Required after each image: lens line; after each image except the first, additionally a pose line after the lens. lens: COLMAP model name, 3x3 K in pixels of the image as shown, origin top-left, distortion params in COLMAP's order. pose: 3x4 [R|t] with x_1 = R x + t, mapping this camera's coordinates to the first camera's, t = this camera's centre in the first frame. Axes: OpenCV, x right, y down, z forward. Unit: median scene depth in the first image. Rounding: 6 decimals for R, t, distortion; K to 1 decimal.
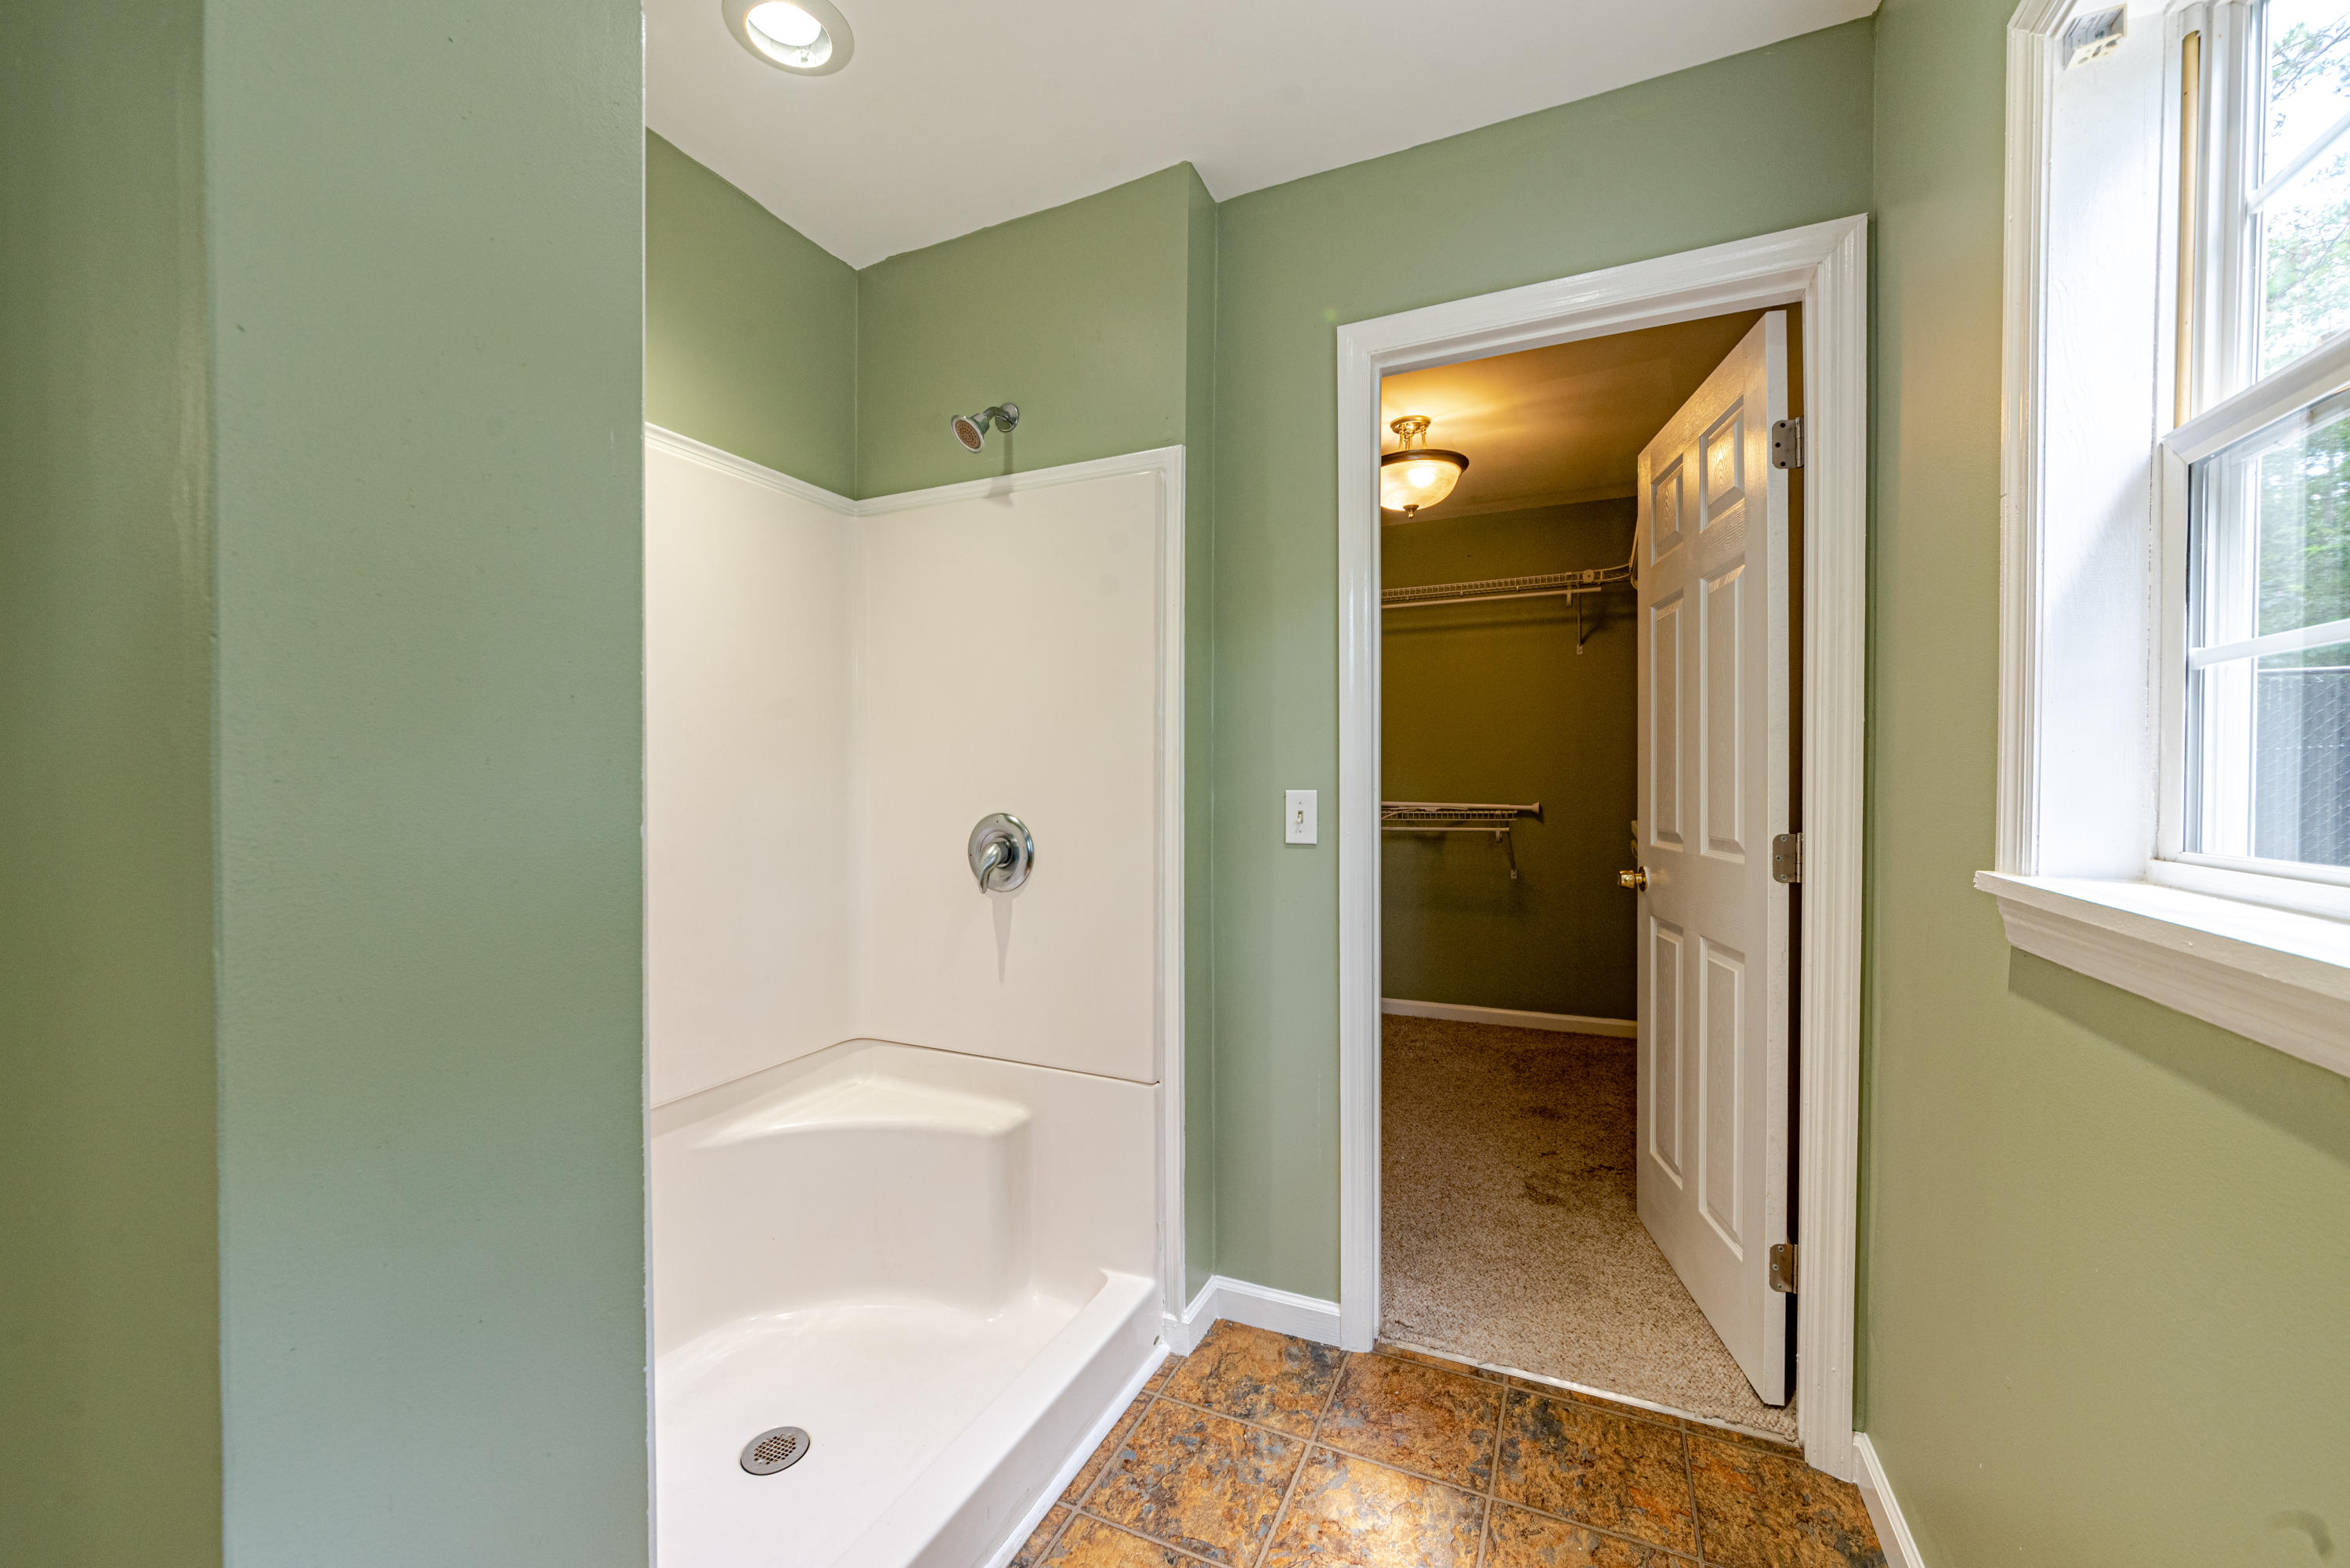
lens RADIAL K [[942.8, 0, 1171.3], [0, 942.8, 793.7], [0, 0, 1]] dist [-0.002709, 0.000043]
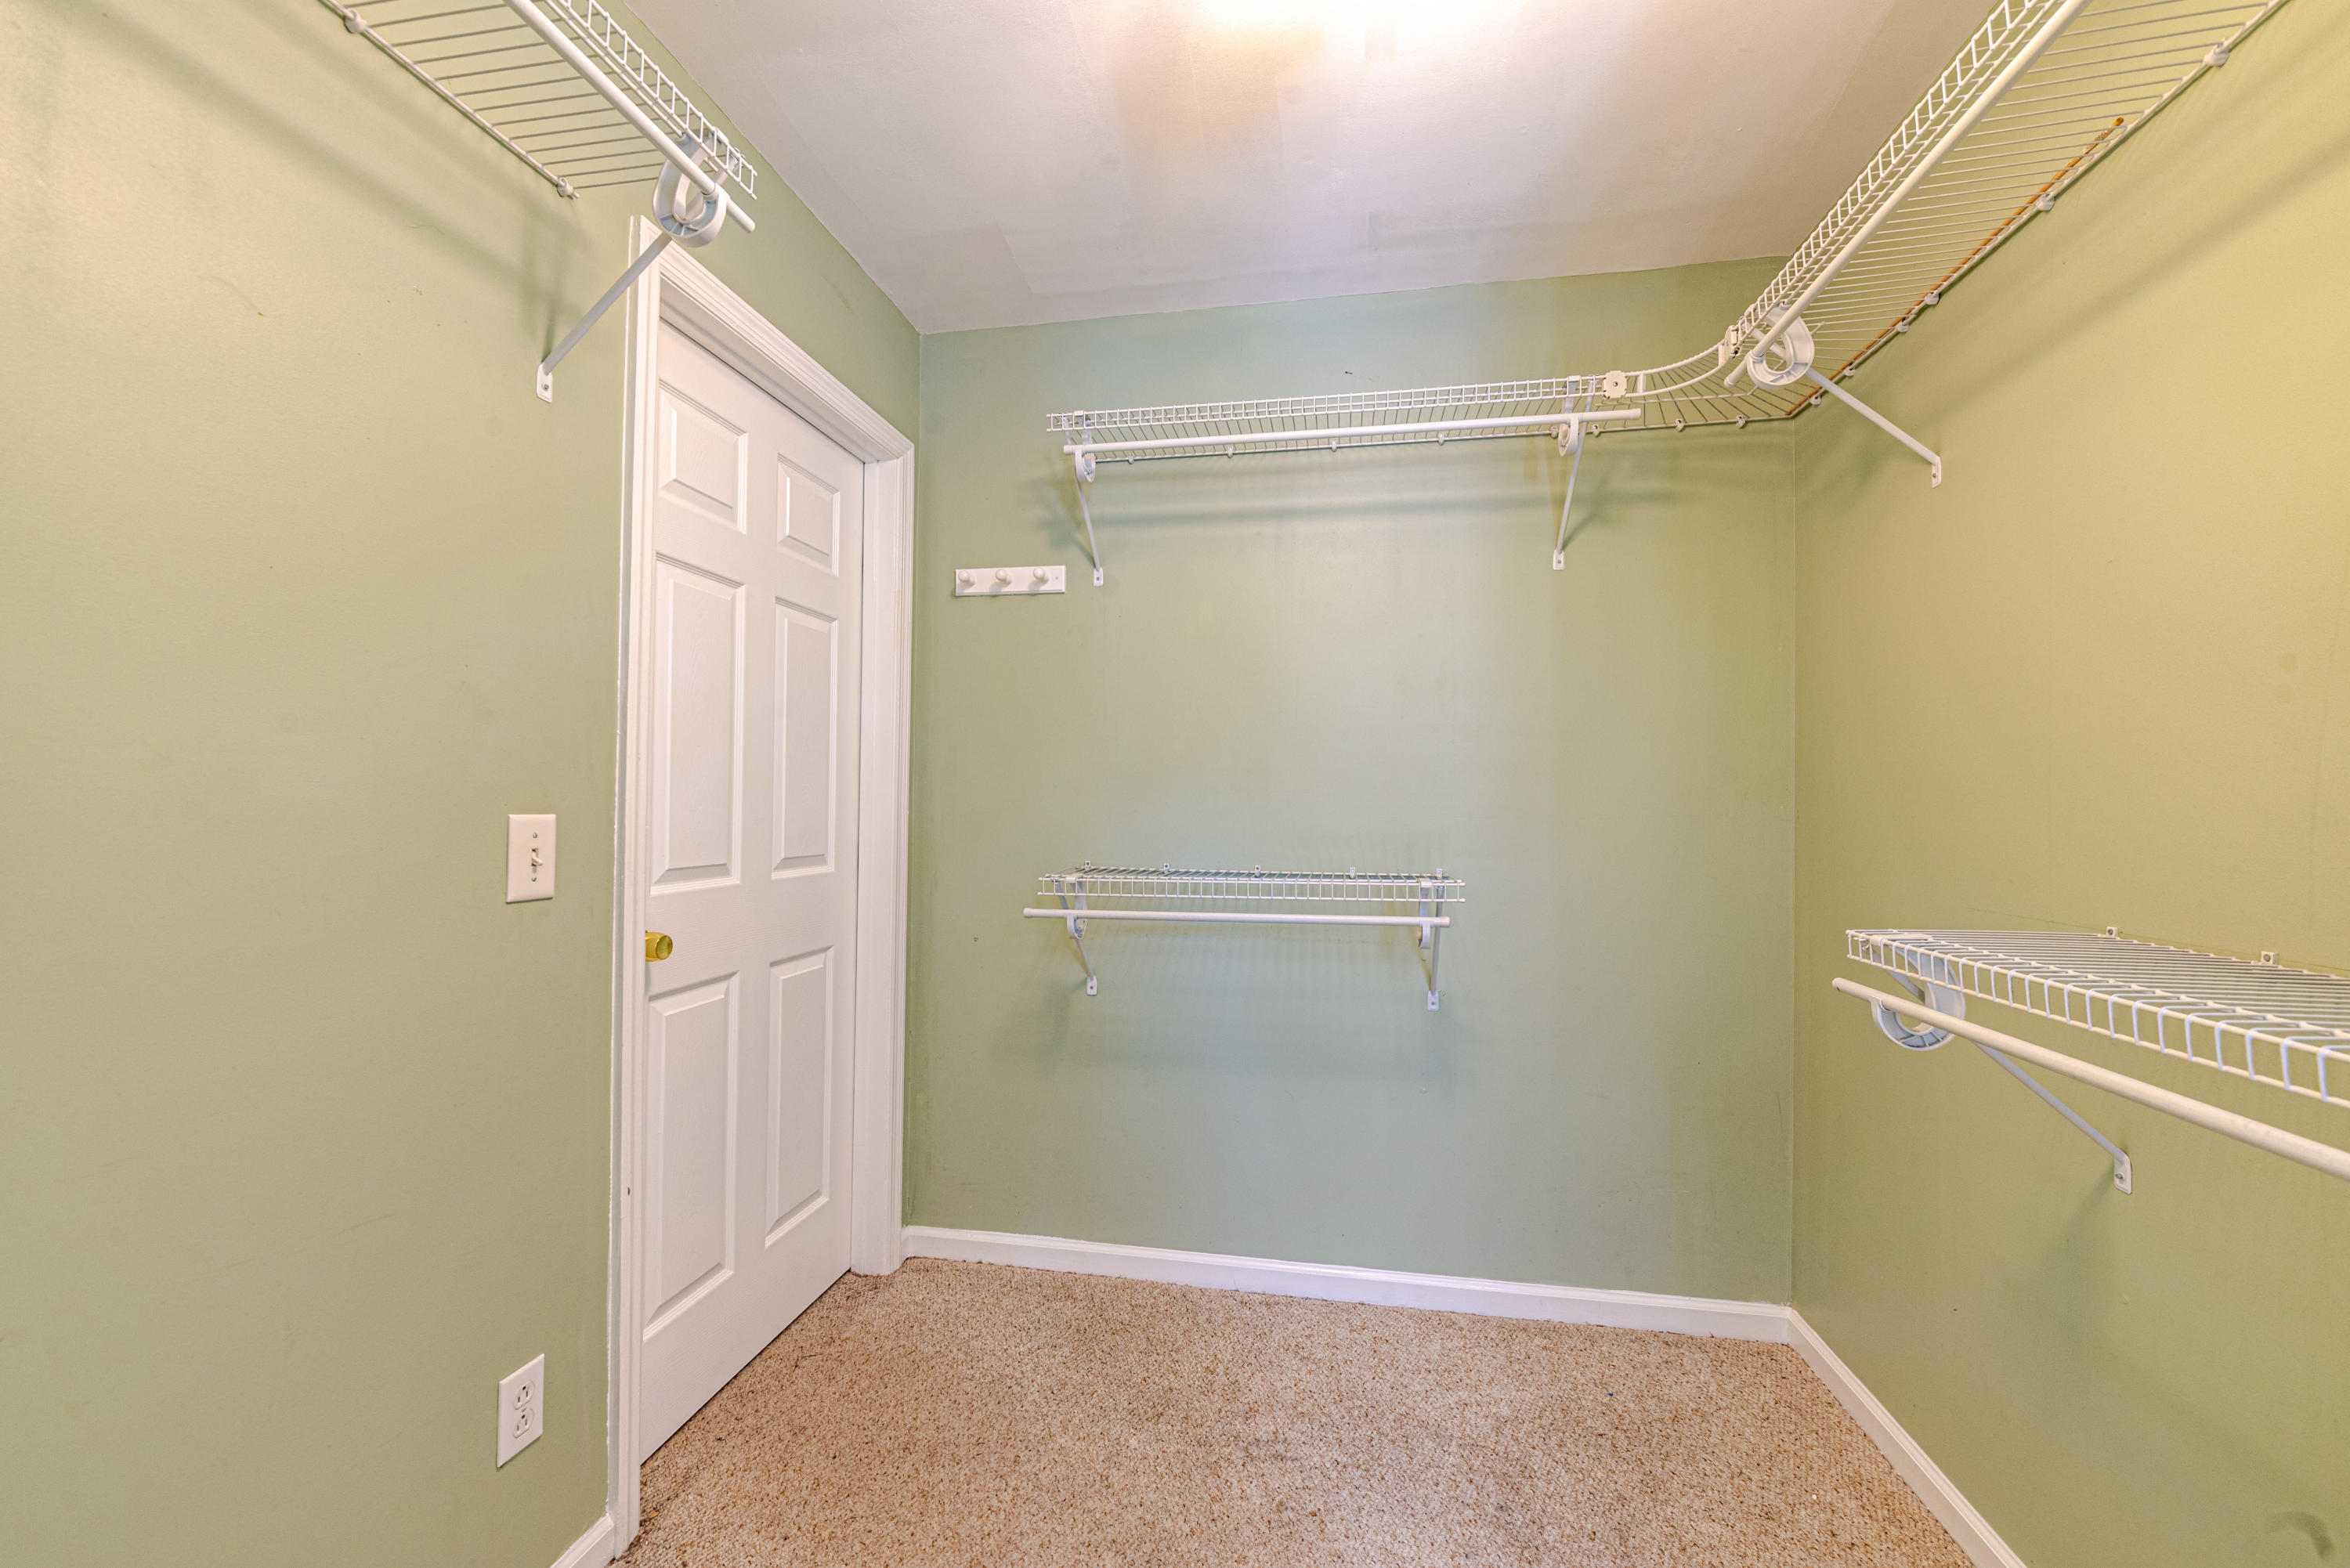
lens RADIAL K [[942.8, 0, 1171.3], [0, 942.8, 793.7], [0, 0, 1]] dist [-0.002709, 0.000043]
pose [[0.969344, 0.014996, 0.245250, 0.109585], [-0.008585, 0.999593, -0.027187, -0.011078], [-0.245558, 0.024248, 0.969078, 0.574171]]
